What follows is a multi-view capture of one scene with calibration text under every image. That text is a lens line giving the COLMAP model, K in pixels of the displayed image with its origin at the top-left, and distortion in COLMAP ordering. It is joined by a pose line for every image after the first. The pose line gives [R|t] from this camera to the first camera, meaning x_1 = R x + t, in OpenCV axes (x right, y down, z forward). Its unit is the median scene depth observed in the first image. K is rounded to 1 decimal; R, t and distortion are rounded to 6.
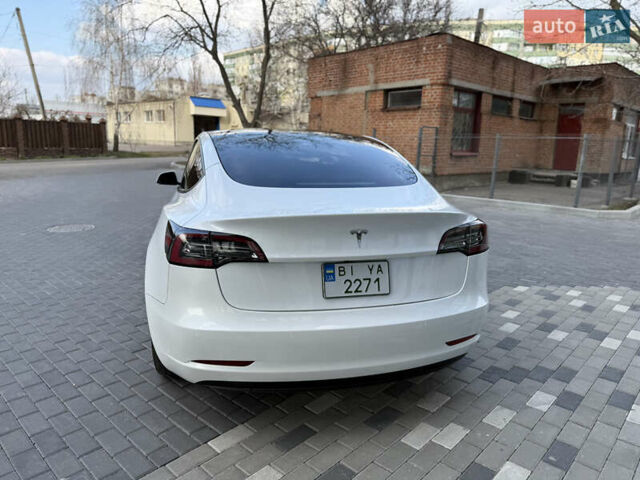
lens RADIAL K [[451.3, 0, 320.6], [0, 451.3, 240.5], [0, 0, 1]] dist [0.041128, -0.051237]
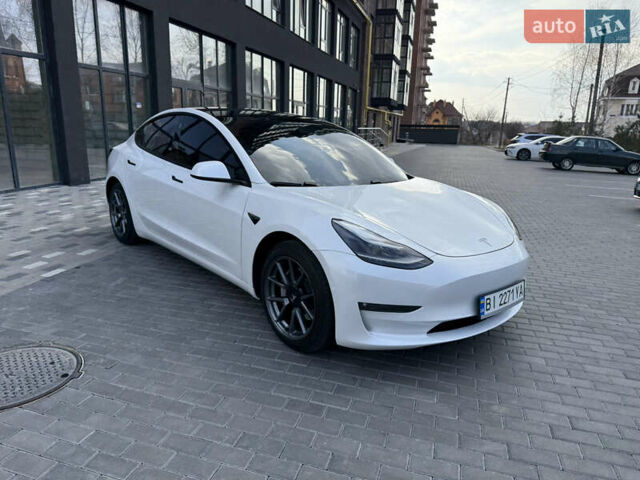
lens RADIAL K [[451.3, 0, 314.4], [0, 451.3, 242.3], [0, 0, 1]] dist [0.041128, -0.051237]
pose [[-0.895486, 0.081104, -0.437637, 0.317015], [-0.123438, 0.899434, 0.419263, -0.458071], [0.427630, 0.429466, -0.795419, 2.298625]]
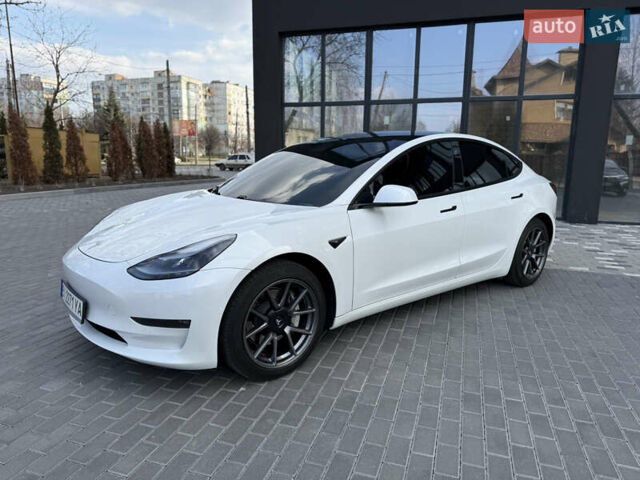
lens RADIAL K [[451.3, 0, 320.7], [0, 451.3, 241.9], [0, 0, 1]] dist [0.041128, -0.051237]
pose [[-0.433044, -0.181341, 0.882943, -1.120402], [0.166951, 0.946468, 0.276270, -0.328795], [-0.885777, 0.267045, -0.379588, 1.765747]]
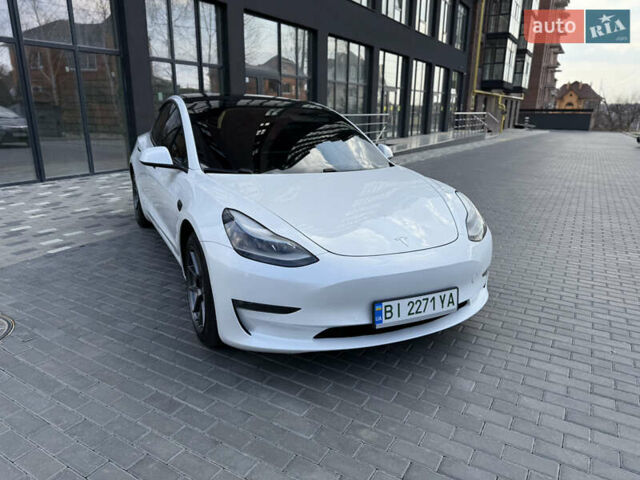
lens RADIAL K [[451.3, 0, 314.8], [0, 451.3, 241.4], [0, 0, 1]] dist [0.041128, -0.051237]
pose [[-0.976728, 0.043805, -0.209962, -0.010676], [-0.059527, 0.885100, 0.461578, -0.470470], [0.206057, 0.463335, -0.861894, 2.357298]]
